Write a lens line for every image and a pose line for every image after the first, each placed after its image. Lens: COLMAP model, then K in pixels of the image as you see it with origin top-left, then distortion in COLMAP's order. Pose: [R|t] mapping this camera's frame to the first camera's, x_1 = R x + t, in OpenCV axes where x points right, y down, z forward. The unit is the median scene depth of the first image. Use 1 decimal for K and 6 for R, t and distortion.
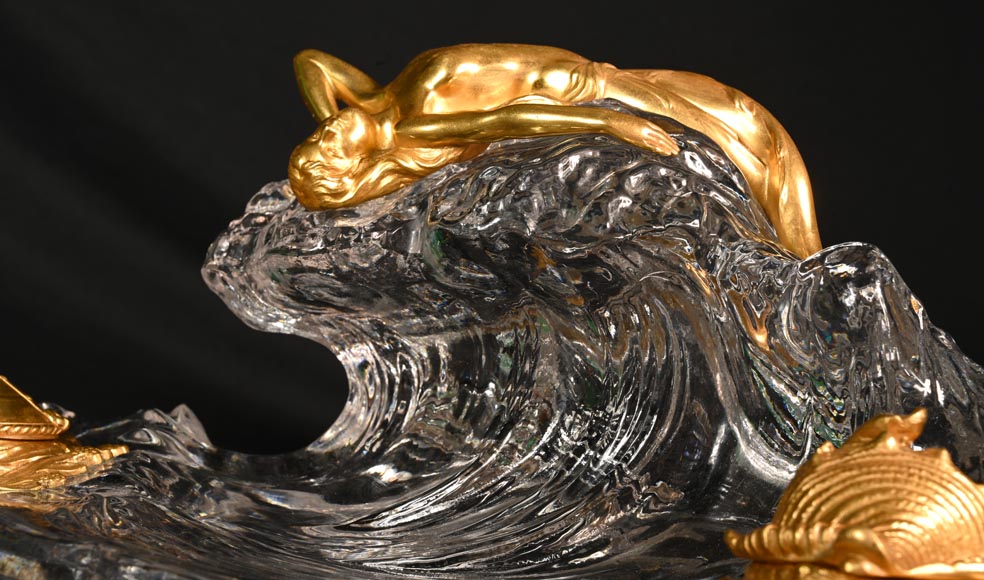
lens RADIAL K [[1945.1, 0, 492.0], [0, 1945.1, 290.0], [0, 0, 1]] dist [-0.089528, -0.135157]
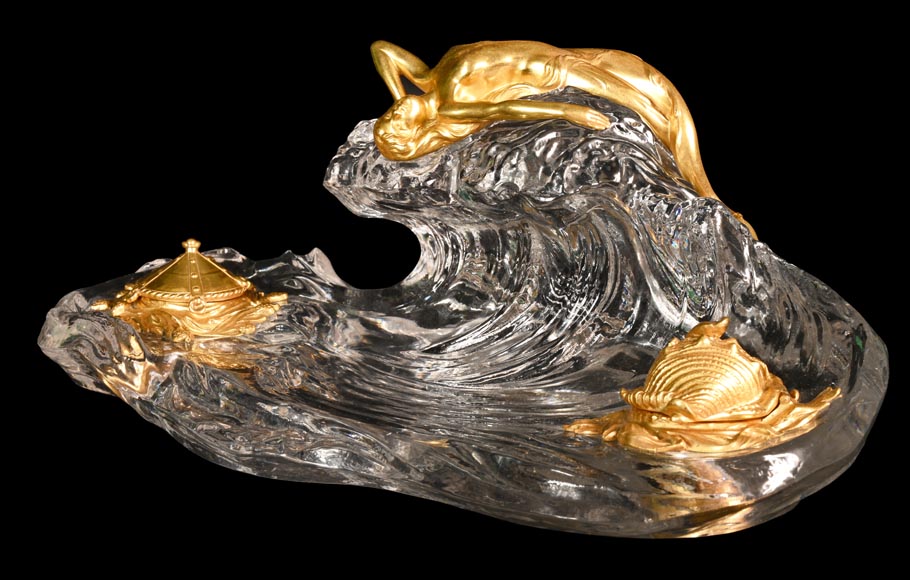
lens RADIAL K [[1864.5, 0, 455.0], [0, 1864.5, 290.0], [0, 0, 1]] dist [0.010011, 0.017814]
pose [[0.996471, -0.048845, -0.068262, 0.063562], [0.061582, 0.978038, 0.199123, -0.244701], [0.057037, -0.202624, 0.977594, -0.548003]]
